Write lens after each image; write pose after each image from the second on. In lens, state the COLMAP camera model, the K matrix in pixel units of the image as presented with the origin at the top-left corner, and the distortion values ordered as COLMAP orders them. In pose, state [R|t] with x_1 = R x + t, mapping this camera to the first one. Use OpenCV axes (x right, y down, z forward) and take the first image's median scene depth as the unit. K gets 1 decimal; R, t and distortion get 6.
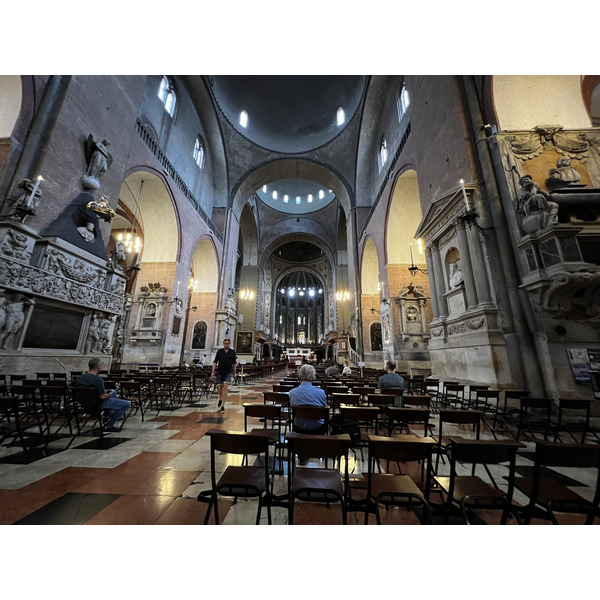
lens RADIAL K [[243.9, 0, 300.0], [0, 243.9, 300.0], [0, 0, 1]] dist [0.001162, 0.000089]
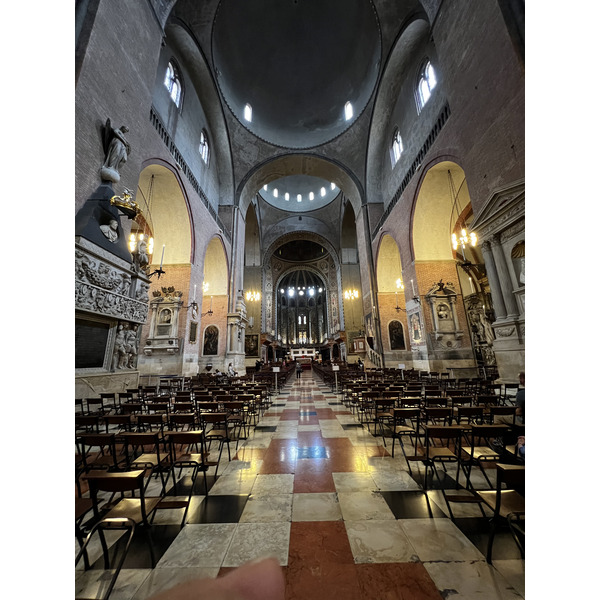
lens RADIAL K [[241.6, 0, 300.0], [0, 241.6, 300.0], [0, 0, 1]] dist [-0.000681, -0.000022]
pose [[0.998408, -0.030204, 0.047636, -0.117218], [0.029989, 0.999537, 0.005212, -0.008280], [-0.047771, -0.003775, 0.998851, 0.052160]]
